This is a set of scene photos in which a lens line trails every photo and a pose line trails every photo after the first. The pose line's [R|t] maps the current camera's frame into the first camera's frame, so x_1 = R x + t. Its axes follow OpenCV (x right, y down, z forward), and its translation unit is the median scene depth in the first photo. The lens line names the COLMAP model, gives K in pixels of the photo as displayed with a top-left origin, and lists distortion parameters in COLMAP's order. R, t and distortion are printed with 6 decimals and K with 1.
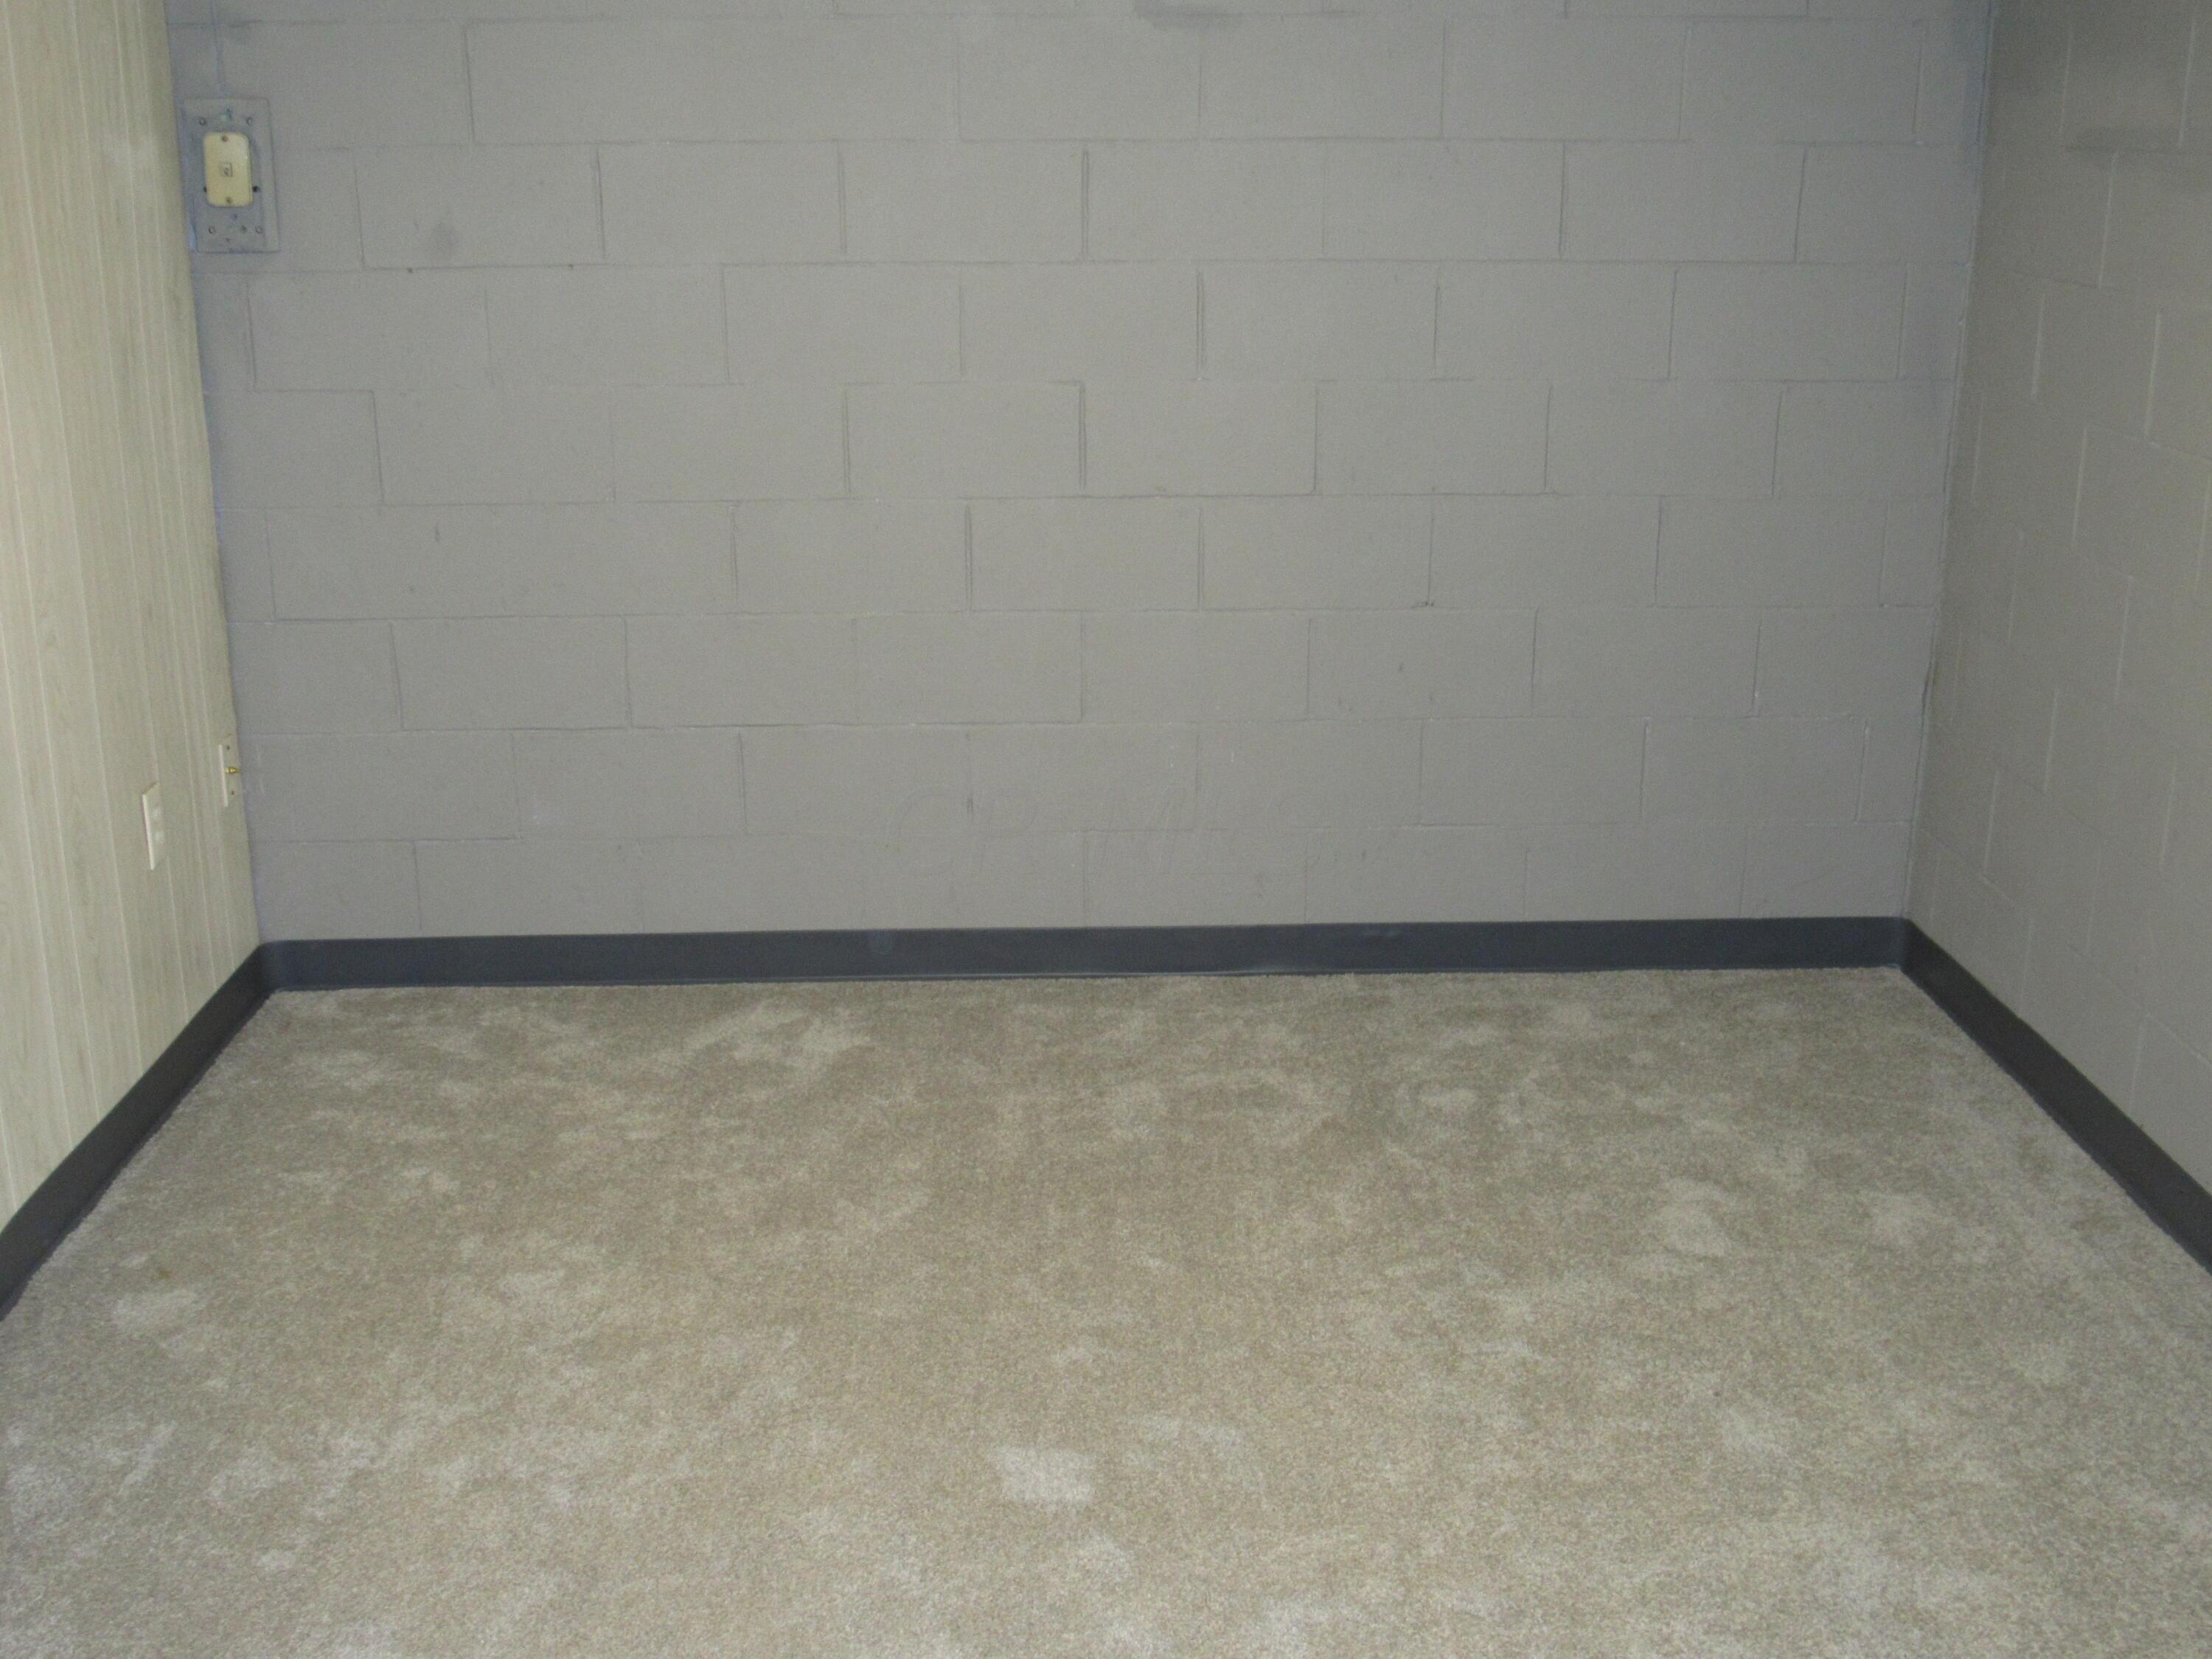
lens RADIAL K [[2445.3, 0, 1105.6], [0, 2445.3, 831.7], [0, 0, 1]] dist [-0.009215, 0.000000]
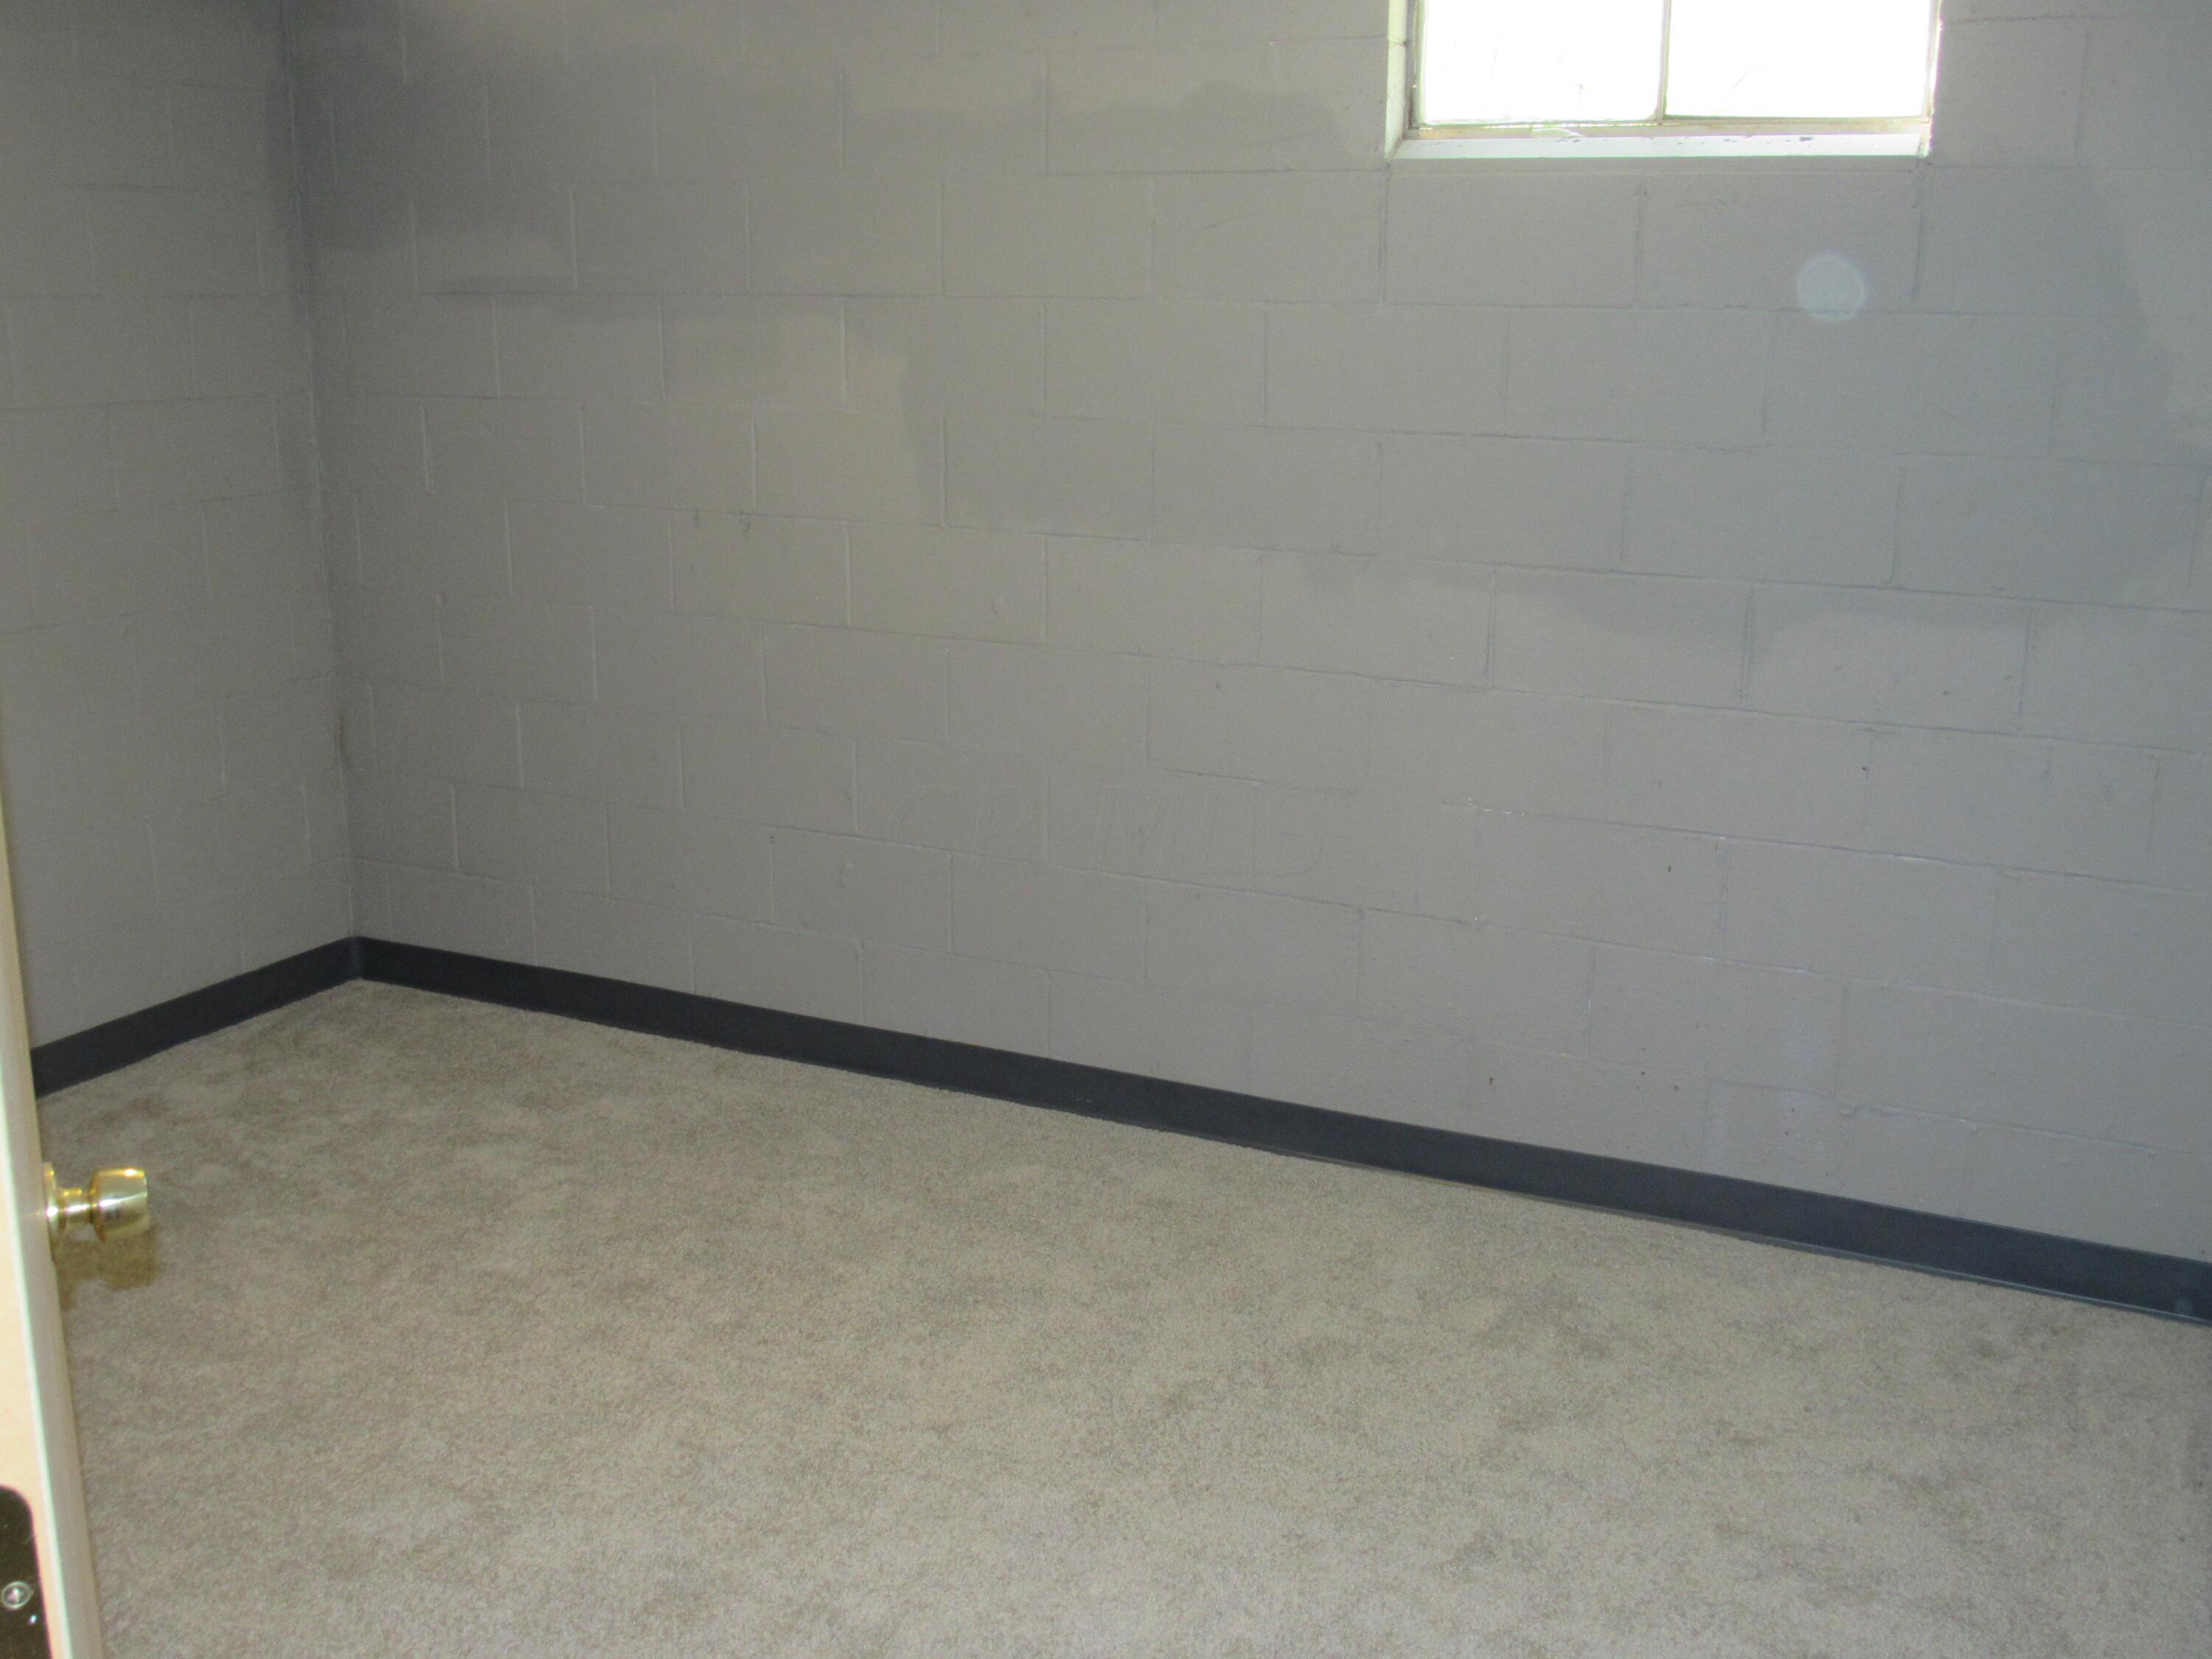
lens RADIAL K [[2200.2, 0, 1105.1], [0, 2200.2, 827.6], [0, 0, 1]] dist [-0.001609, 0.000000]
pose [[0.486235, -0.216558, 0.846569, -0.476051], [0.257094, 0.961378, 0.098263, -0.032739], [-0.835152, 0.169869, 0.523131, 0.145770]]
